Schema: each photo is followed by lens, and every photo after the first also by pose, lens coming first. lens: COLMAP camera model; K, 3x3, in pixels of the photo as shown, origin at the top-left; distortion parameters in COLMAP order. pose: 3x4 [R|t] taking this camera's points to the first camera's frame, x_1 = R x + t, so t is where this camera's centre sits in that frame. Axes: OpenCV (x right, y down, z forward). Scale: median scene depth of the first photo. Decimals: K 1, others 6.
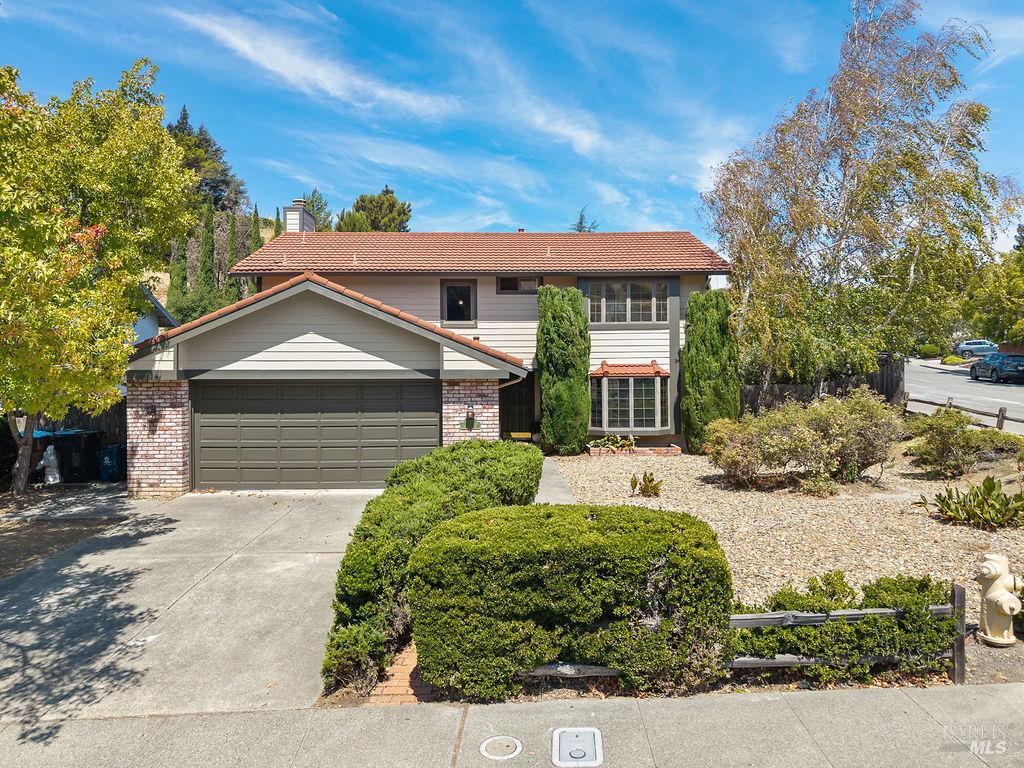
lens RADIAL K [[690.6, 0, 508.8], [0, 690.6, 385.9], [0, 0, 1]] dist [-0.009031, 0.002979]
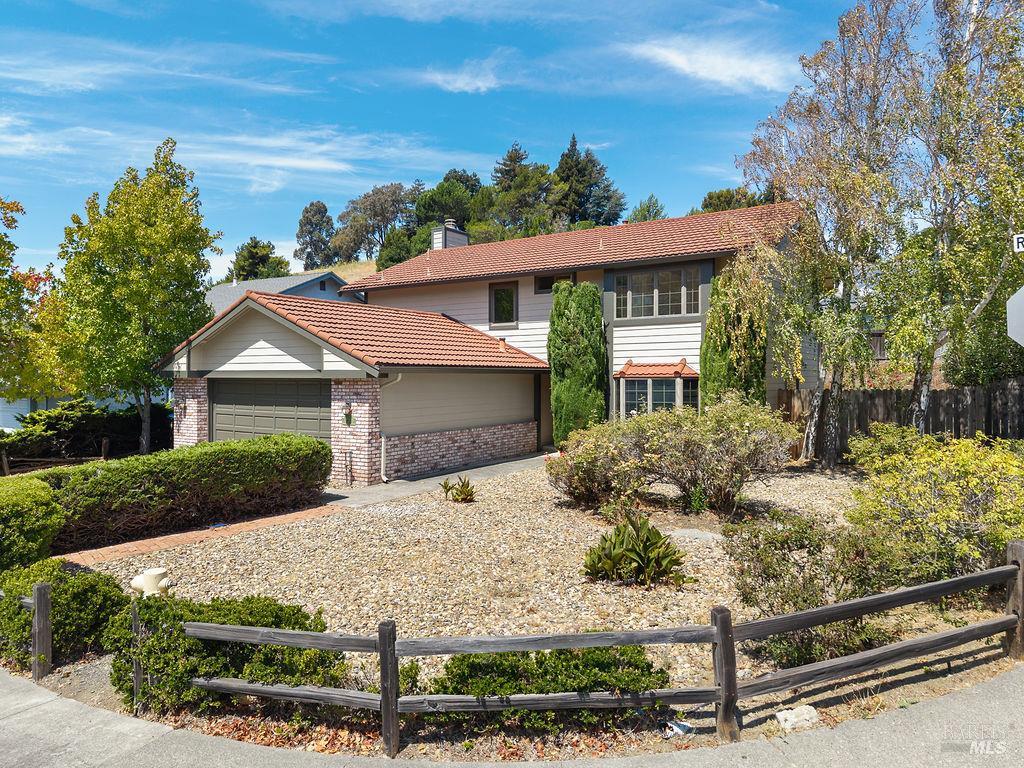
lens RADIAL K [[690.6, 0, 514.0], [0, 690.6, 377.9], [0, 0, 1]] dist [-0.009031, 0.002979]
pose [[0.825963, 0.004243, -0.563708, 0.523019], [-0.011673, 0.999886, -0.009578, -0.002478], [0.563603, 0.014491, 0.825918, 0.168362]]
